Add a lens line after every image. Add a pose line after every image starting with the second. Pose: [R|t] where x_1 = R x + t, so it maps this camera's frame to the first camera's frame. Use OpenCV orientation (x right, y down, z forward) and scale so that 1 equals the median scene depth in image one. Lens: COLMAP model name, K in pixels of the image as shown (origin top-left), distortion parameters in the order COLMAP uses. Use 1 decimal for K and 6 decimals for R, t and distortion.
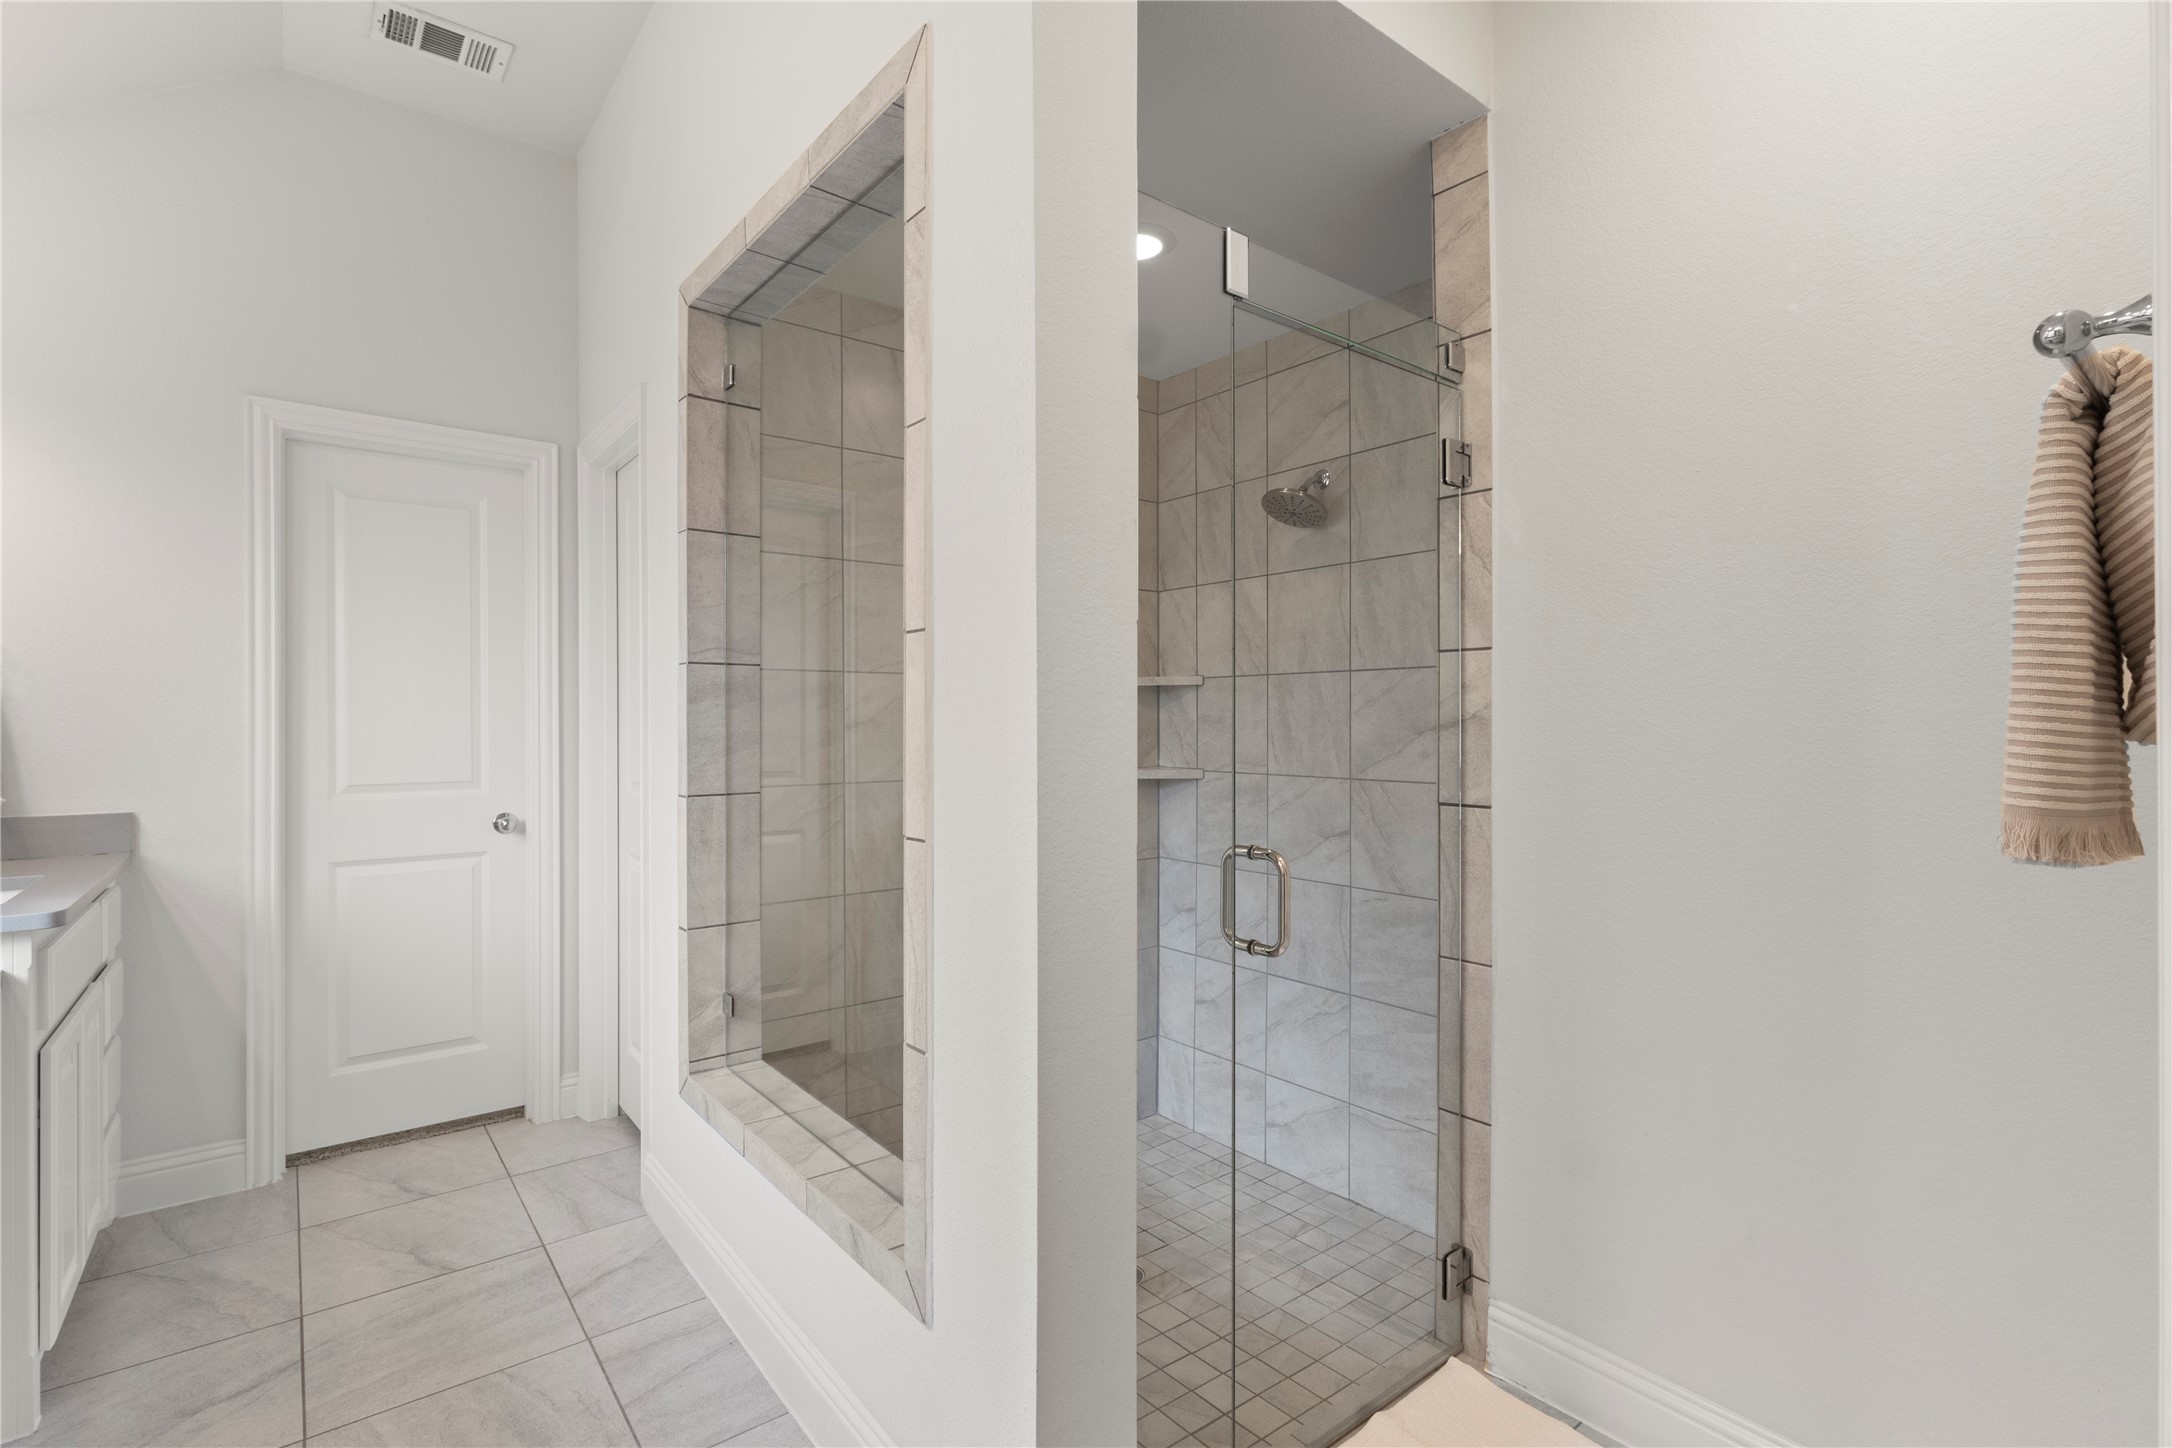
lens RADIAL K [[1005.7, 0, 1095.3], [0, 1005.7, 725.4], [0, 0, 1]] dist [-0.000690, 0.001045]
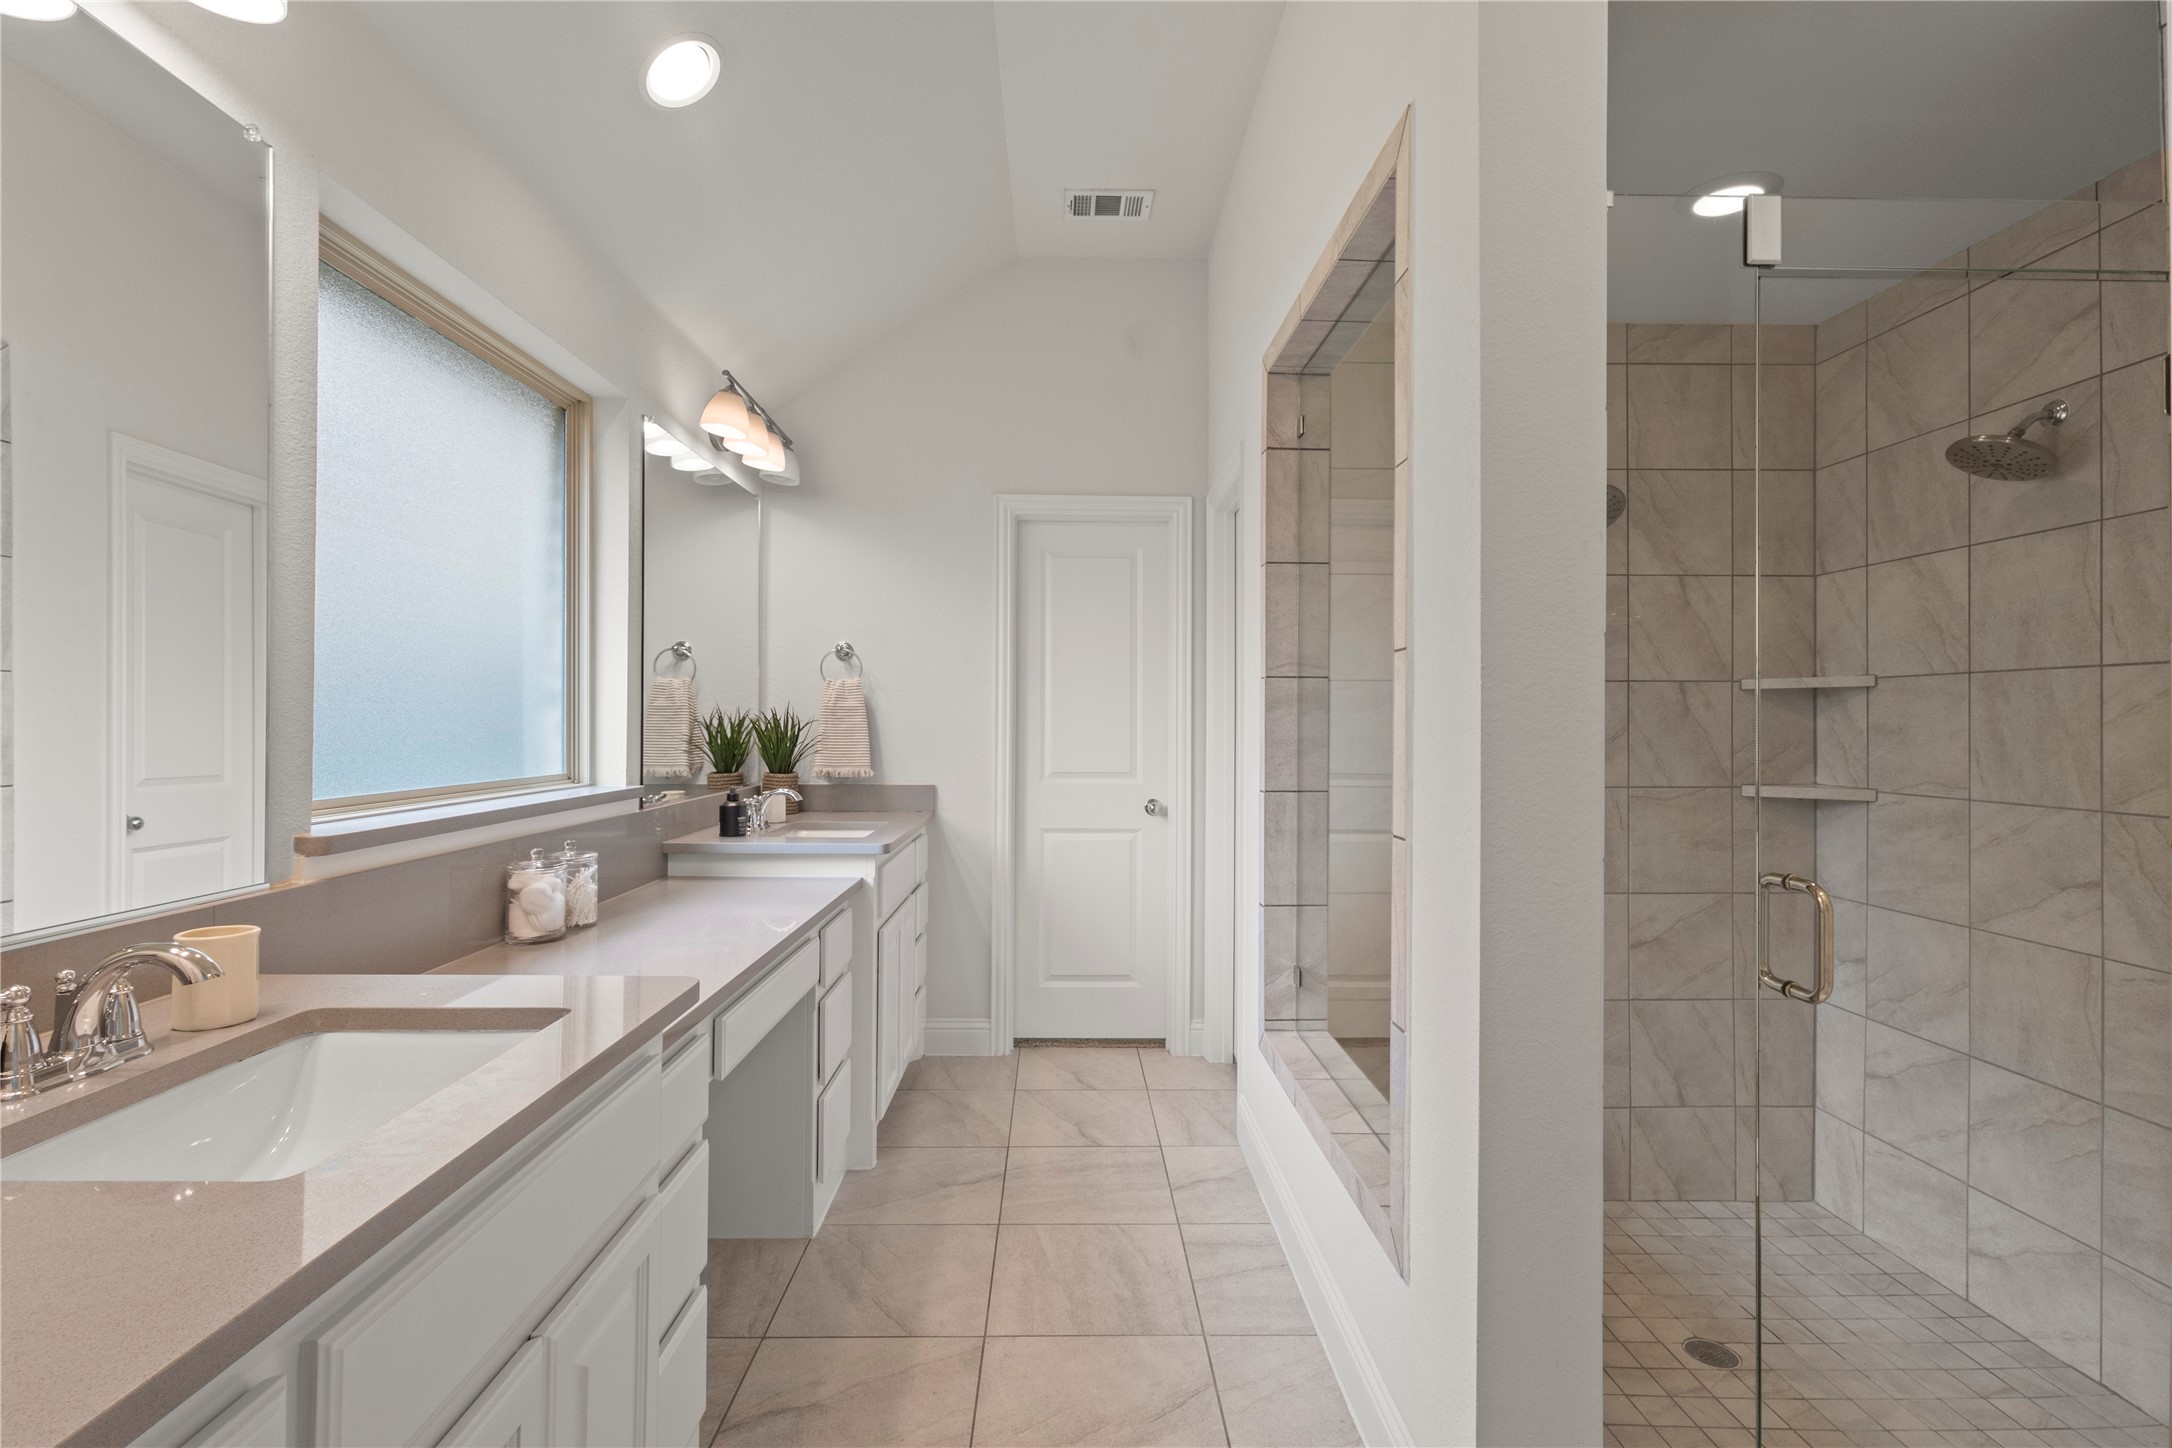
lens RADIAL K [[1005.7, 0, 1074.1], [0, 1005.7, 719.2], [0, 0, 1]] dist [-0.000690, 0.001045]
pose [[0.790720, 0.003638, -0.612167, 0.118610], [-0.009099, 0.999942, -0.005810, -0.004091], [0.612110, 0.010164, 0.790707, -0.052889]]
